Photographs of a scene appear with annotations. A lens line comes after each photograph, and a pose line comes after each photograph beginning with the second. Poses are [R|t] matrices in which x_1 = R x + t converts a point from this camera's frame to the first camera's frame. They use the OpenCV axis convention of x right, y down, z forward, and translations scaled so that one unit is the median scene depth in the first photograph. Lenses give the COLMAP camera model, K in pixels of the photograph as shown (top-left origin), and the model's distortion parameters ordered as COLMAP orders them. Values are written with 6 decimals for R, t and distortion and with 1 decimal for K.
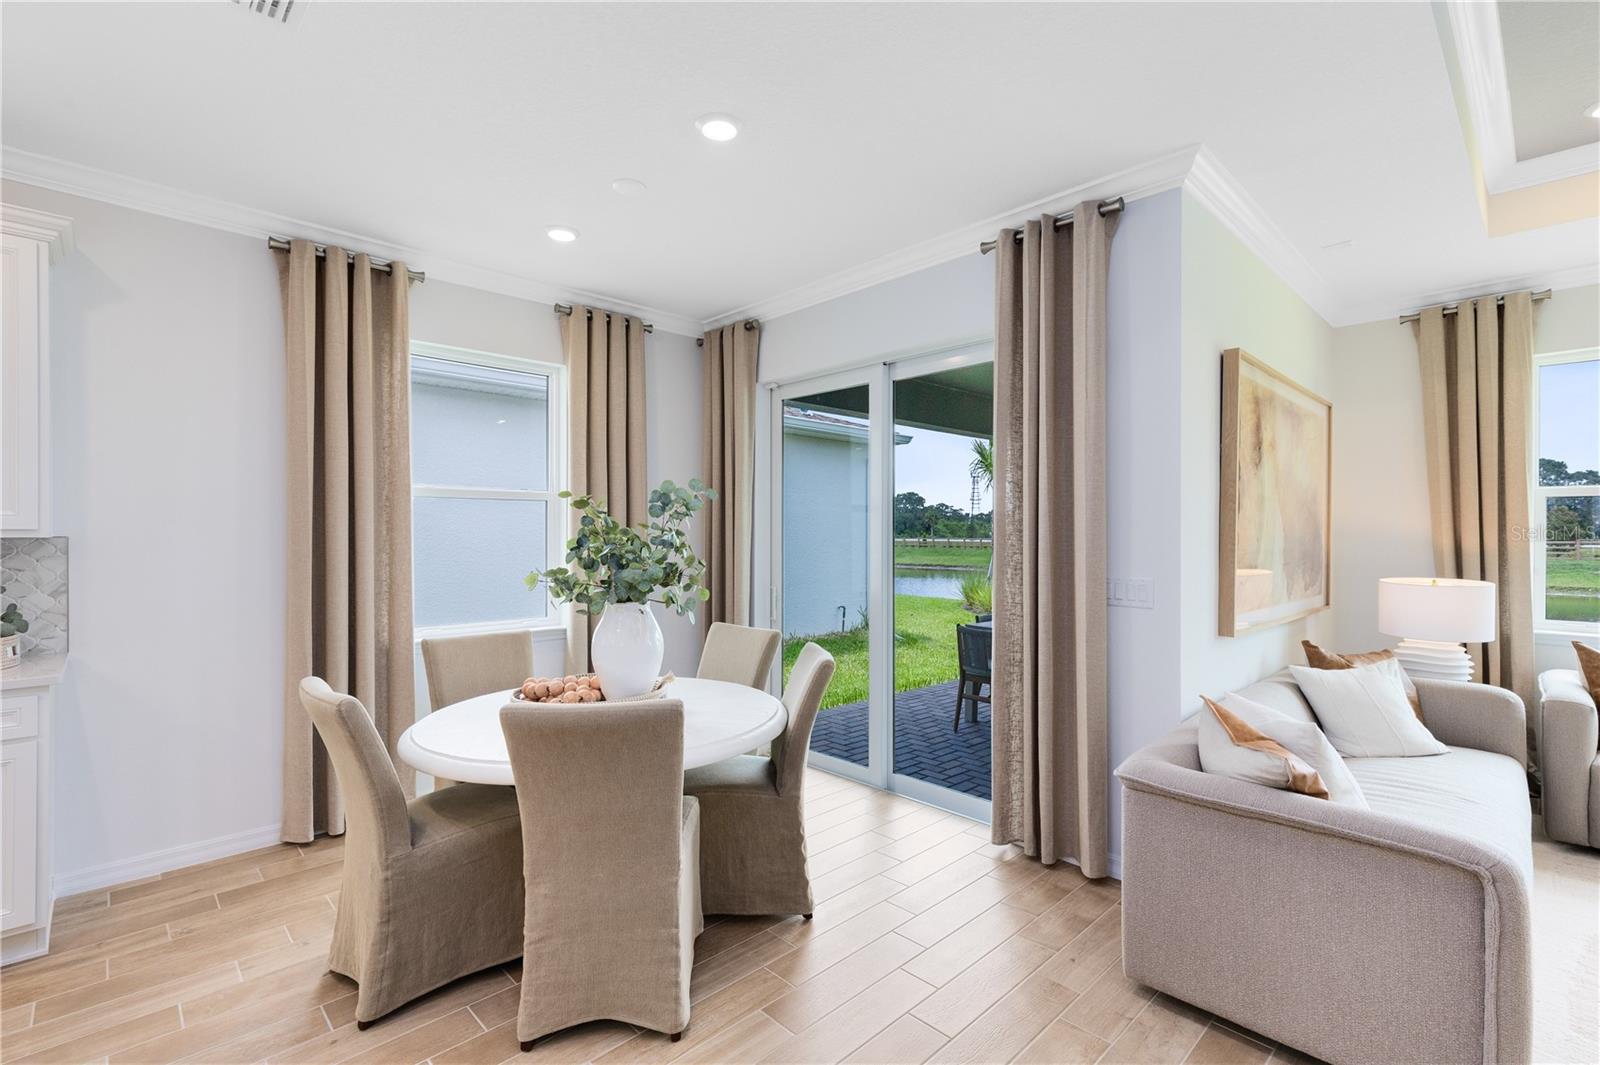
lens RADIAL K [[733.2, 0, 800.2], [0, 733.2, 527.1], [0, 0, 1]] dist [0.007882, -0.001086]
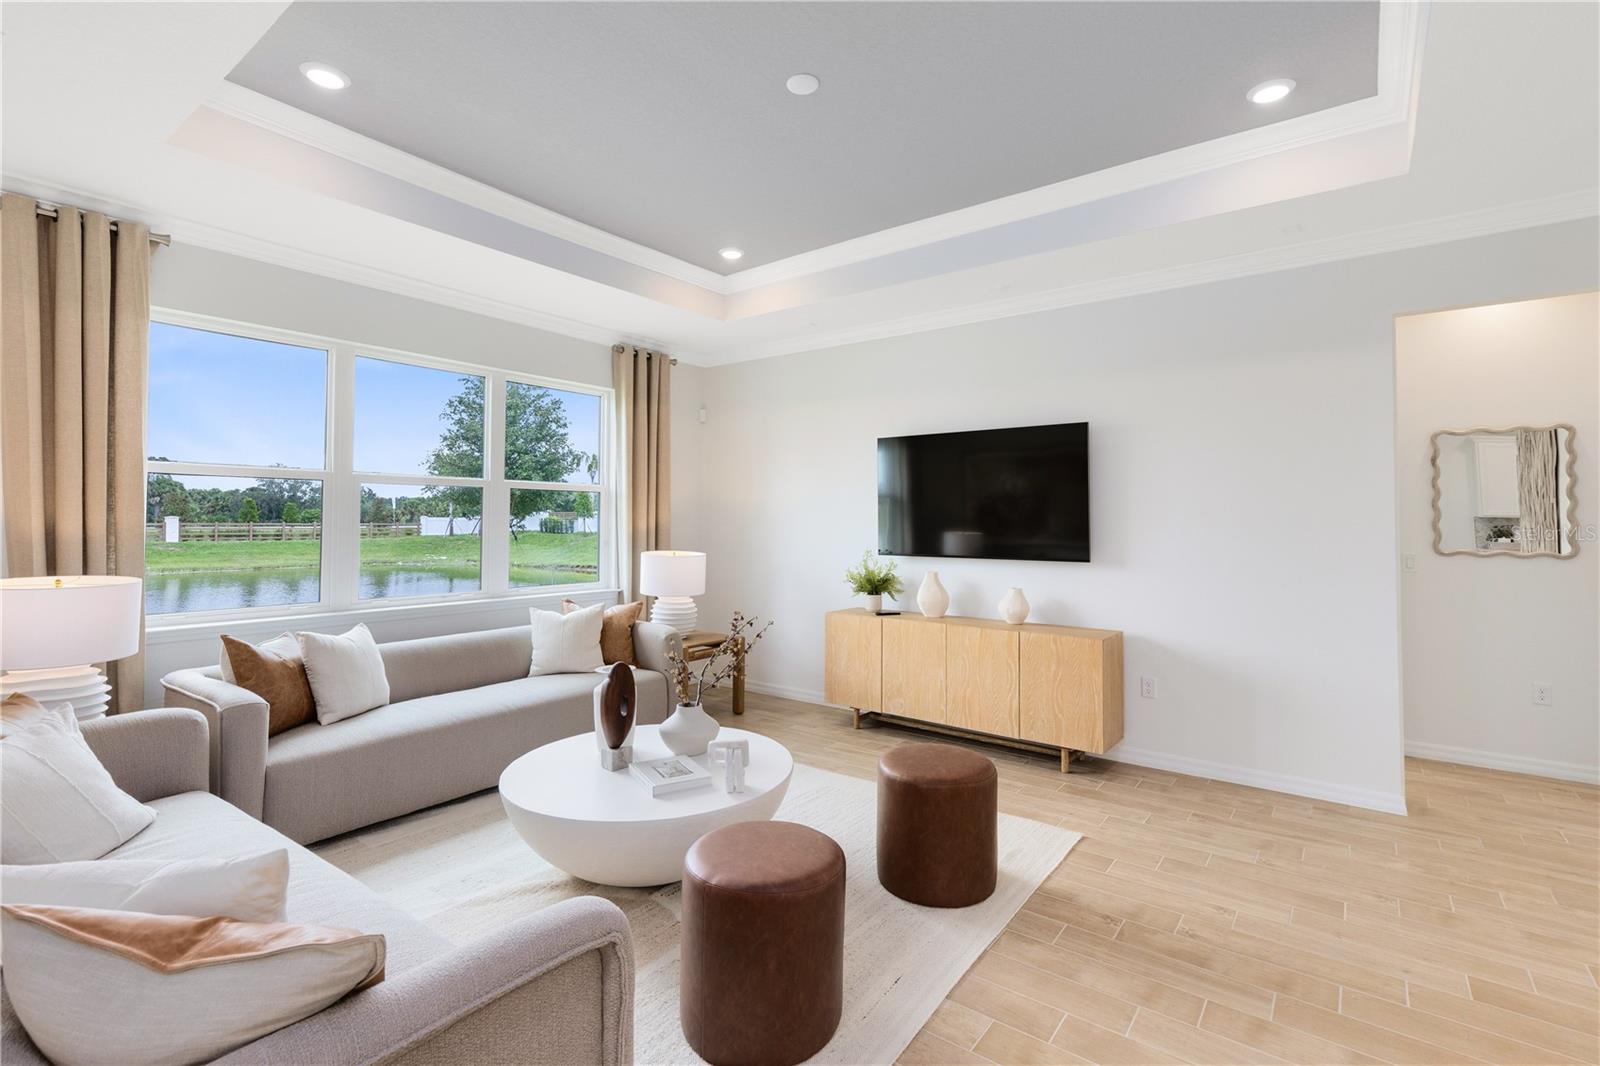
lens RADIAL K [[733.2, 0, 814.8], [0, 733.2, 511.9], [0, 0, 1]] dist [0.007882, -0.001086]
pose [[-0.157946, 0.010038, 0.987397, 0.048625], [-0.014006, 0.999825, -0.012405, 0.005787], [-0.987348, -0.015789, -0.157778, 0.479177]]
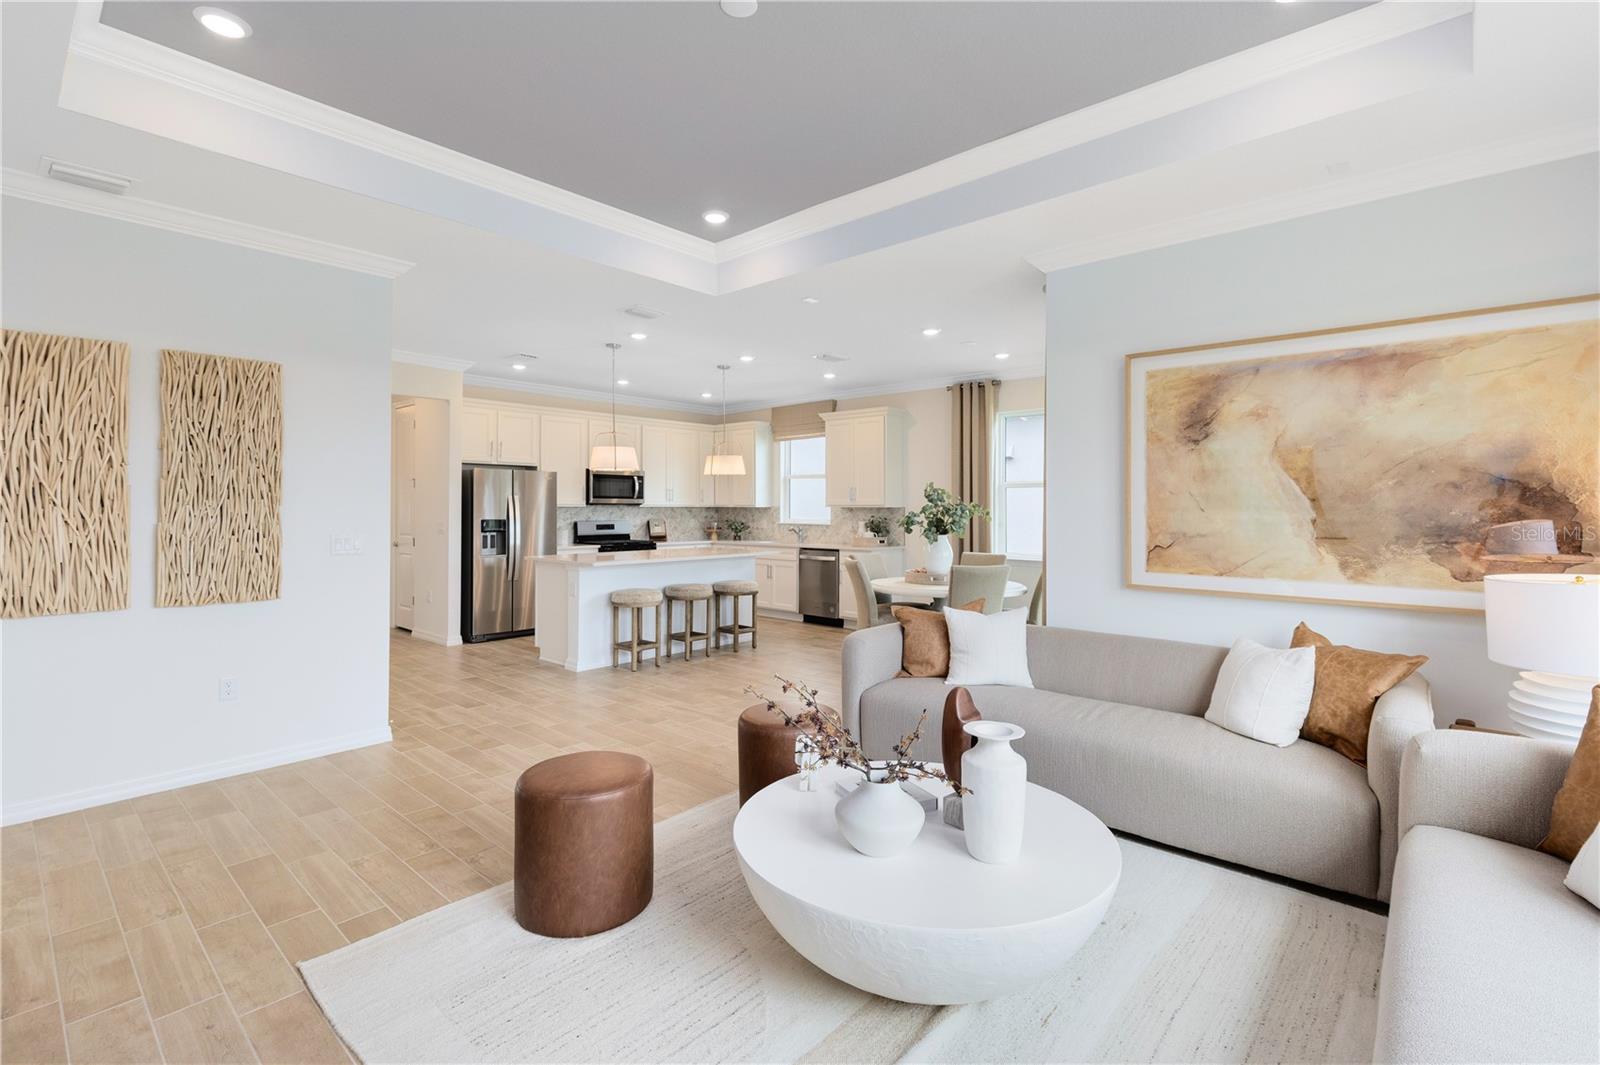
lens RADIAL K [[733.2, 0, 823.2], [0, 733.2, 507.4], [0, 0, 1]] dist [0.007882, -0.001086]
pose [[0.087204, -0.000110, -0.996190, 1.742330], [0.007212, 0.999974, 0.000521, 0.009827], [0.996164, -0.007230, 0.087203, 0.375534]]
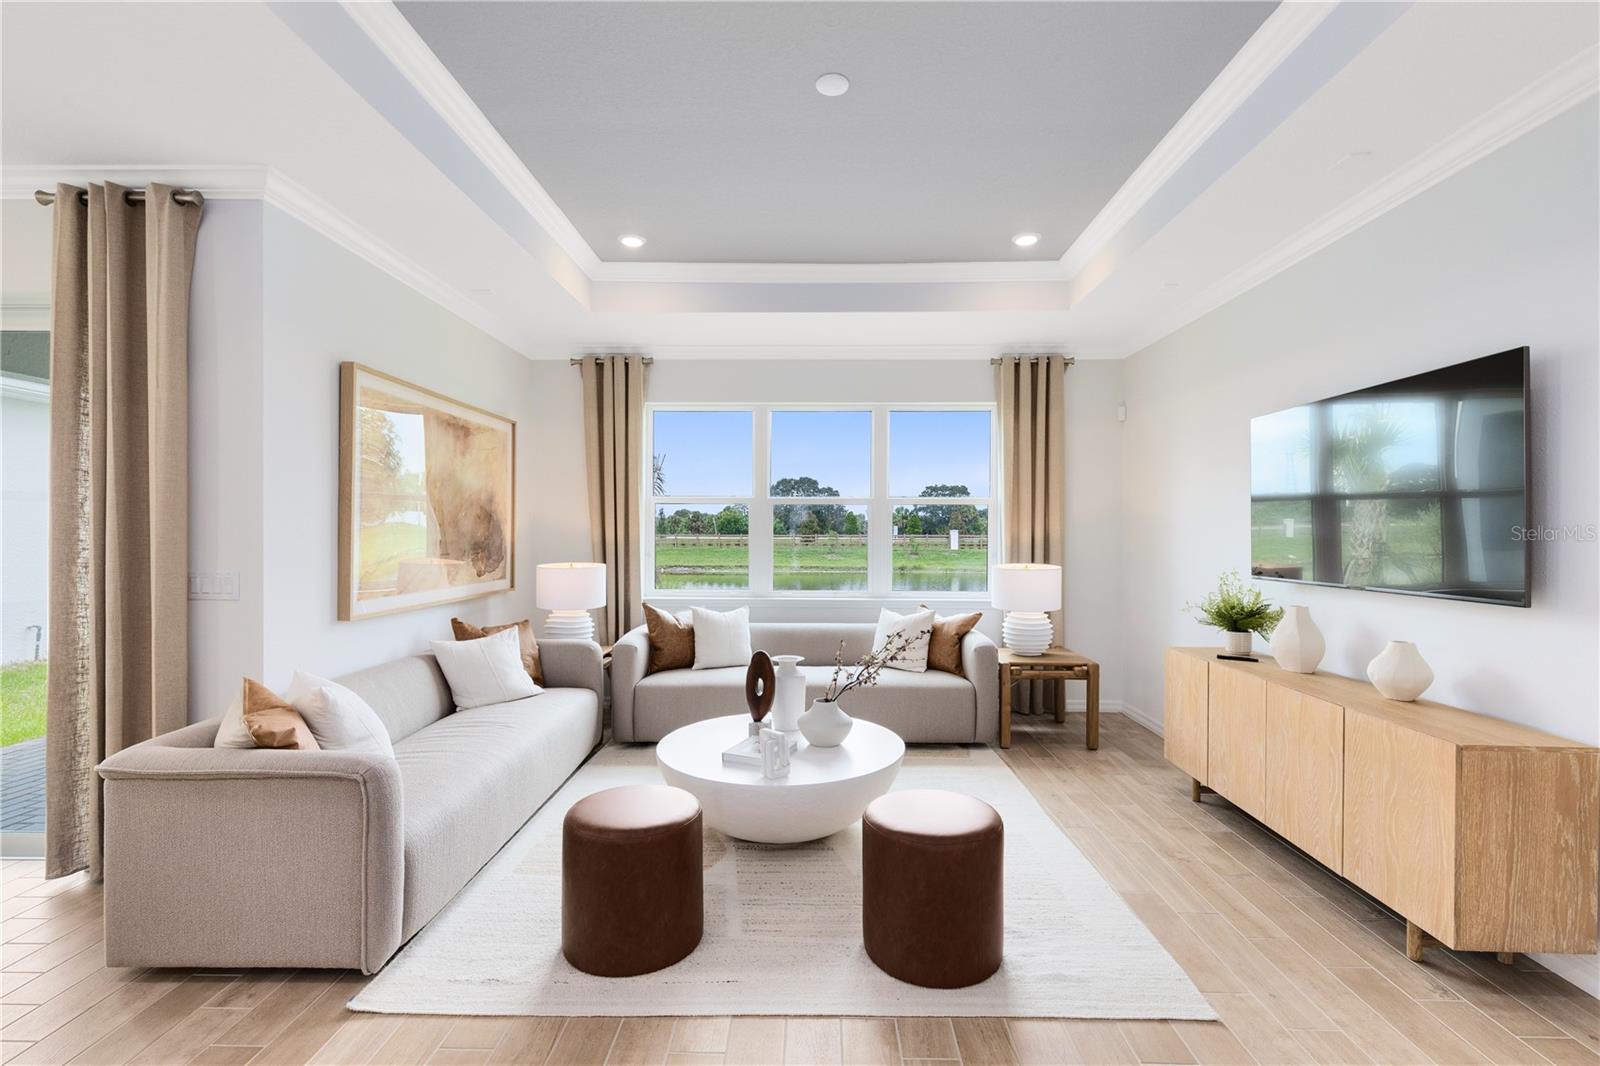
lens RADIAL K [[733.2, 0, 799.0], [0, 733.2, 531.3], [0, 0, 1]] dist [0.007882, -0.001086]
pose [[0.708807, -0.000224, 0.705402, 0.274120], [-0.008314, 0.999928, 0.008672, -0.001368], [-0.705353, -0.012011, 0.708754, -0.259157]]
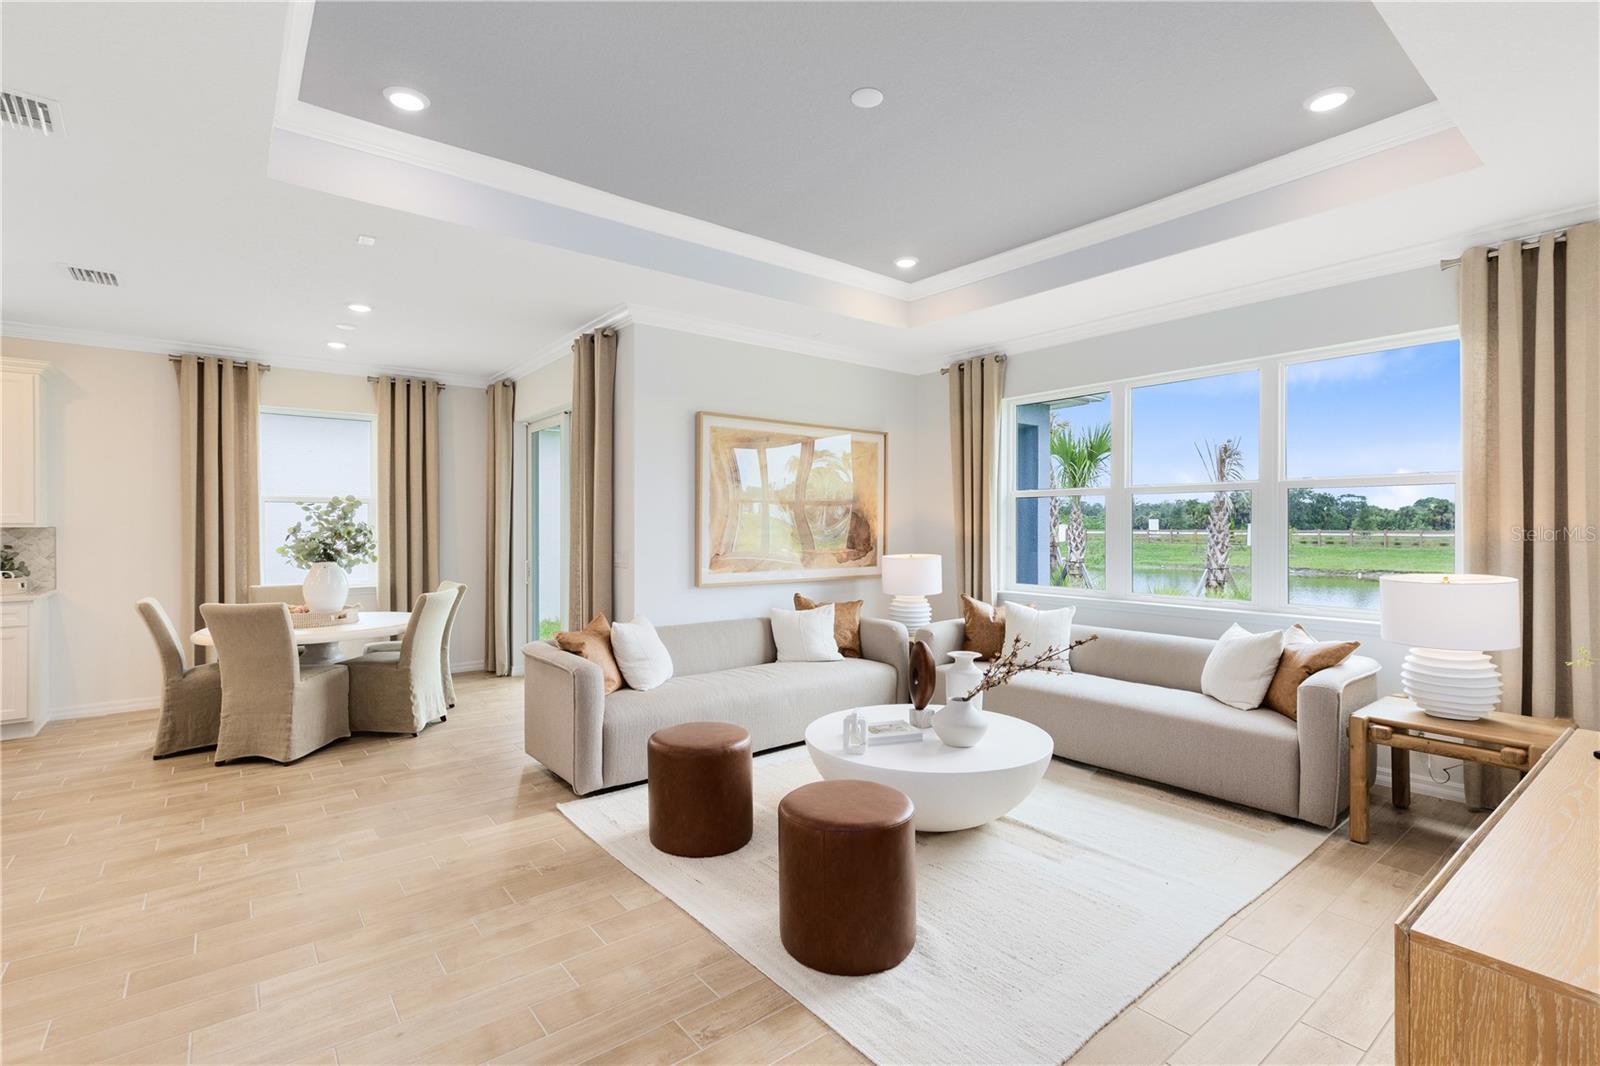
lens RADIAL K [[733.2, 0, 791.2], [0, 733.2, 522.7], [0, 0, 1]] dist [0.007882, -0.001086]
pose [[0.994765, -0.002725, -0.102150, 0.937746], [0.003210, 0.999984, 0.004582, -0.000275], [0.102136, -0.004886, 0.994758, -0.593629]]
